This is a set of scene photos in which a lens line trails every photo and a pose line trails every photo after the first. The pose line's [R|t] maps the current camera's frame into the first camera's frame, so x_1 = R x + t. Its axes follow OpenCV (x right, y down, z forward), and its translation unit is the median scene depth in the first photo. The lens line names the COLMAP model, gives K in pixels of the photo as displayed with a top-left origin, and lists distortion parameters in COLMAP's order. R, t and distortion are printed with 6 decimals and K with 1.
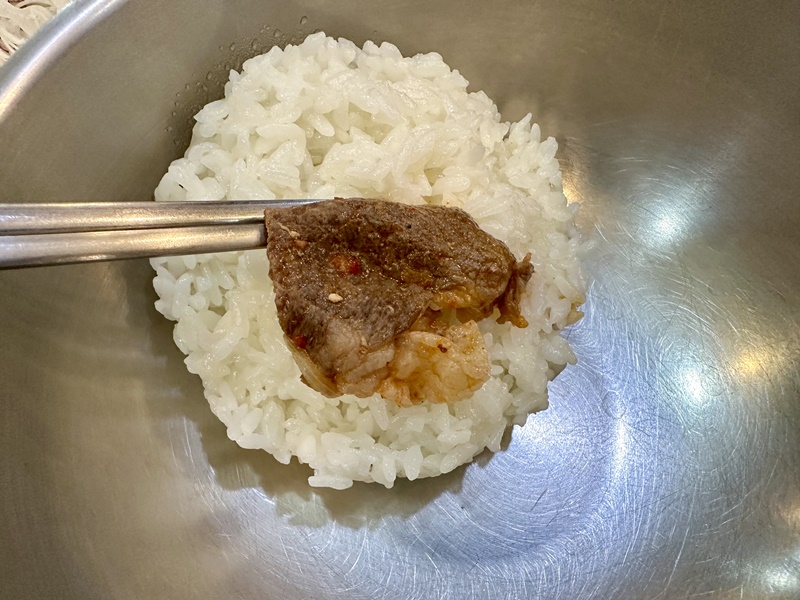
lens RADIAL K [[564.7, 0, 402.5], [0, 564.7, 302.7], [0, 0, 1]] dist [-0.011628, -0.006411]
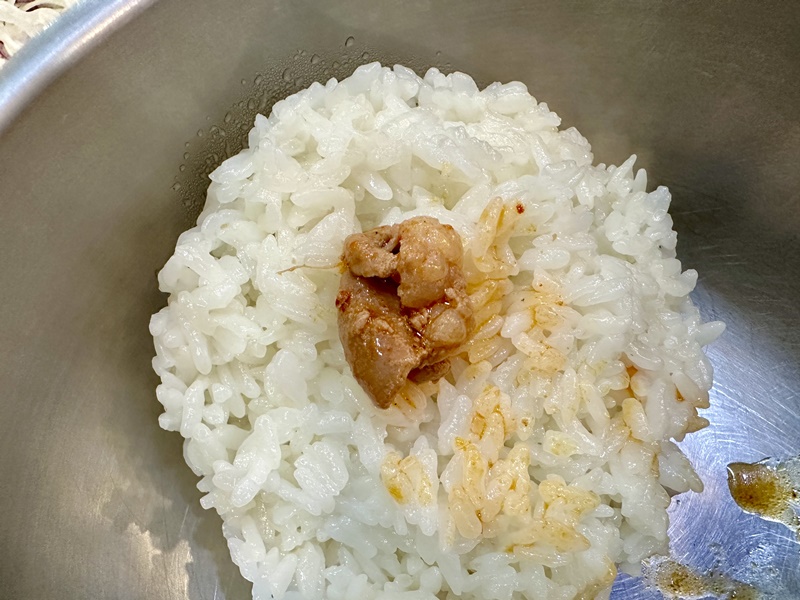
lens RADIAL K [[564.7, 0, 397.0], [0, 564.7, 297.5], [0, 0, 1]] dist [-0.011628, -0.006411]
pose [[0.999241, 0.004283, -0.038710, -0.083556], [-0.003901, 0.999943, 0.009933, -0.169509], [0.038750, -0.009774, 0.999201, 0.240115]]
